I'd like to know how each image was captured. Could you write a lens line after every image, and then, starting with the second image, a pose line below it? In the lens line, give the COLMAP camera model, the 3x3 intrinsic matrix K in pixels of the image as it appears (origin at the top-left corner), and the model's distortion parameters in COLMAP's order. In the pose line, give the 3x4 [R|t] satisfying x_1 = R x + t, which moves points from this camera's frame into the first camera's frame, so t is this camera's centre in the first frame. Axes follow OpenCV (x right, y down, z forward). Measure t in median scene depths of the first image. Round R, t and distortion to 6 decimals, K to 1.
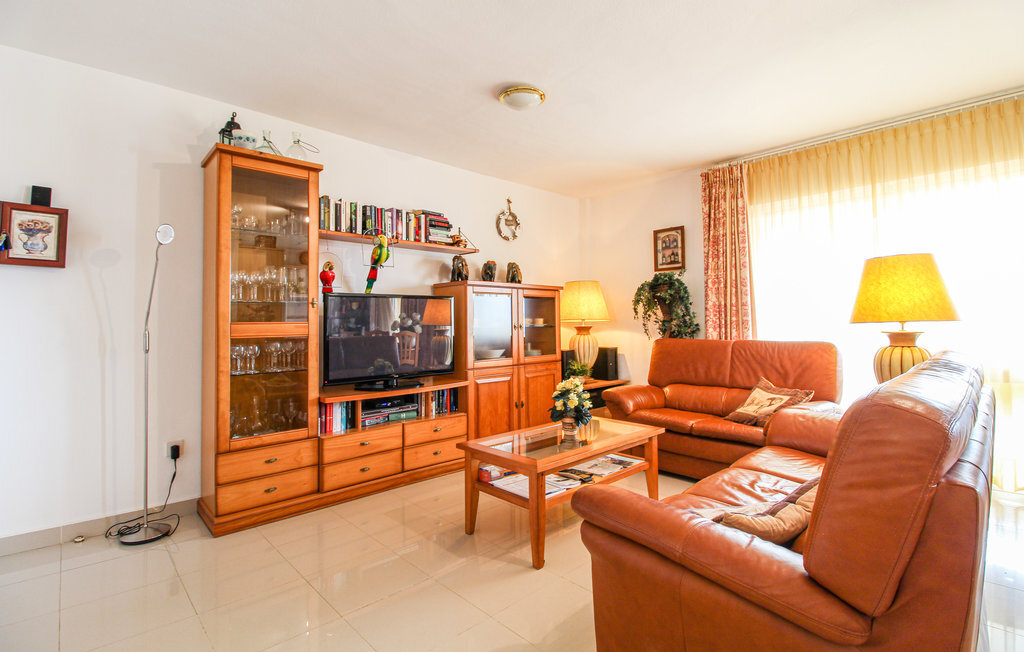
lens RADIAL K [[473.9, 0, 525.8], [0, 473.9, 294.0], [0, 0, 1]] dist [0.002322, -0.000714]
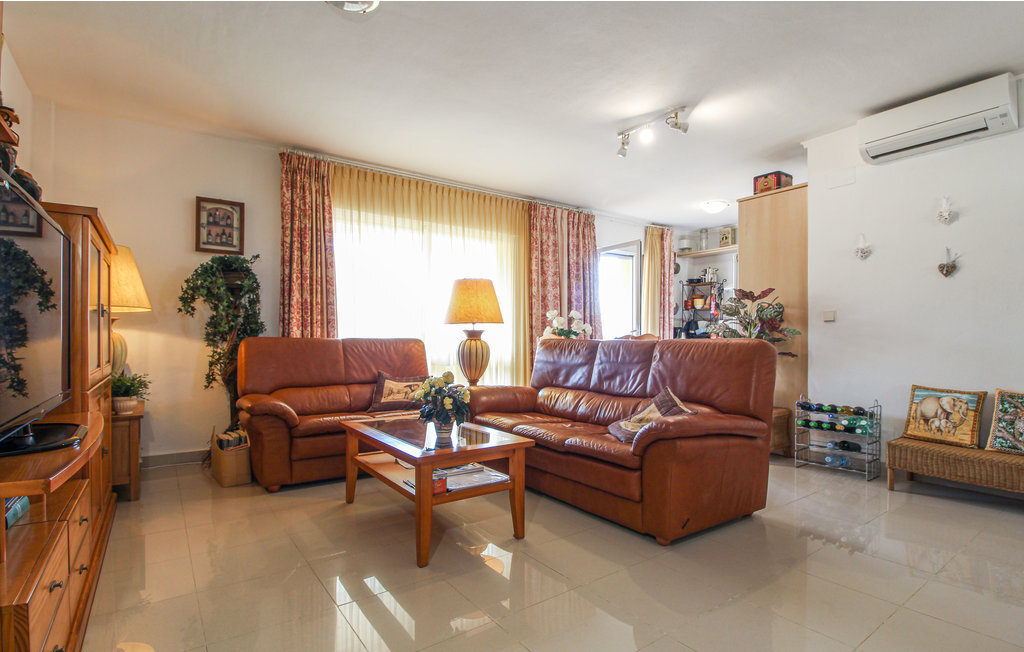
lens RADIAL K [[488.4, 0, 508.1], [0, 488.4, 335.8], [0, 0, 1]] dist [-0.002390, -0.007174]
pose [[0.156347, 0.013393, 0.987611, -0.527829], [-0.070295, 0.997523, -0.002399, 0.069376], [-0.985198, -0.069049, 0.156902, 0.481751]]
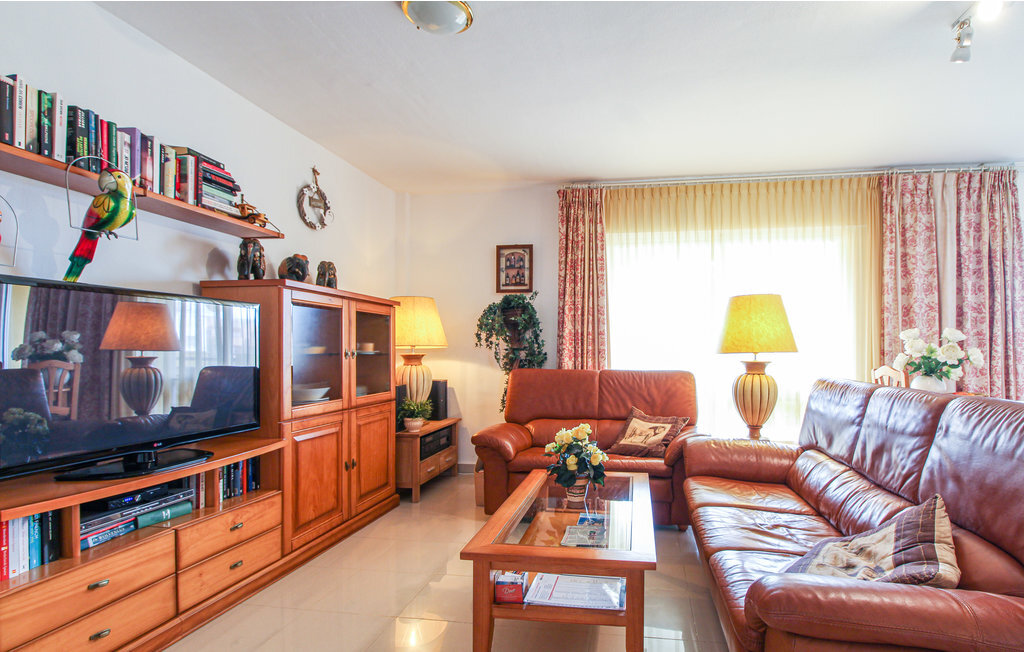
lens RADIAL K [[488.4, 0, 577.5], [0, 488.4, 346.9], [0, 0, 1]] dist [-0.002390, -0.007174]
pose [[0.788902, 0.016841, 0.614288, -0.205546], [-0.047949, 0.998264, 0.034210, 0.018779], [-0.612646, -0.056443, 0.788340, 0.245190]]
